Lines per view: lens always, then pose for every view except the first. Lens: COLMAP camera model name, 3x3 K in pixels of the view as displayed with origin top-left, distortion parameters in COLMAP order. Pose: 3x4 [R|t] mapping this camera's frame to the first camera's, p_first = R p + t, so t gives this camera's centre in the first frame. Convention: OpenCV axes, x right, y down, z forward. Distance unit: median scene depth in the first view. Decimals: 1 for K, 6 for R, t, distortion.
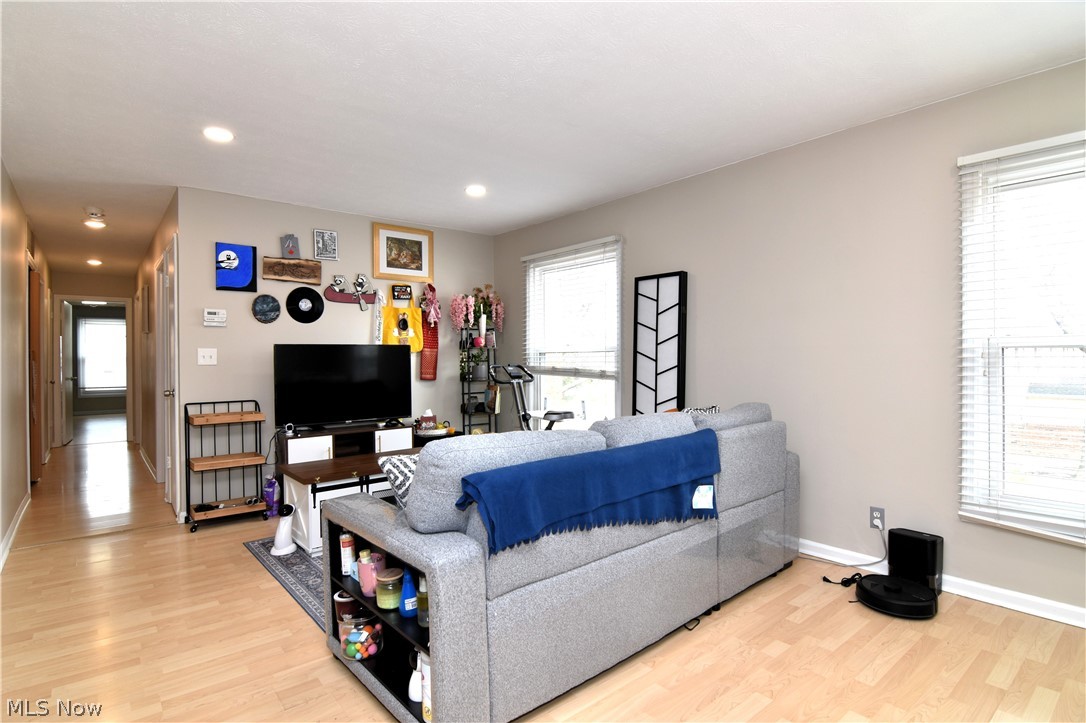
lens RADIAL K [[556.0, 0, 543.0], [0, 556.0, 361.5], [0, 0, 1]] dist [-0.002915, -0.000542]
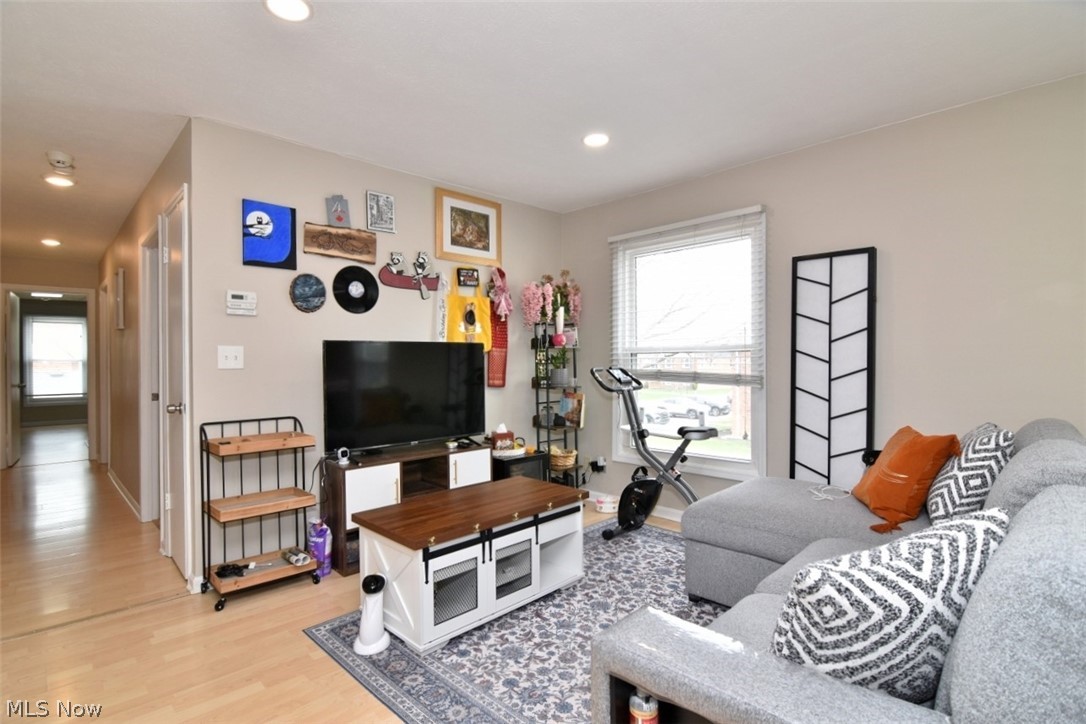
lens RADIAL K [[534.3, 0, 543.0], [0, 534.3, 362.0], [0, 0, 1]] dist [-0.011915, -0.000676]
pose [[0.996334, -0.001336, 0.085544, -0.231762], [0.001789, 0.999985, -0.005221, 0.001484], [-0.085536, 0.005355, 0.996321, 0.248773]]
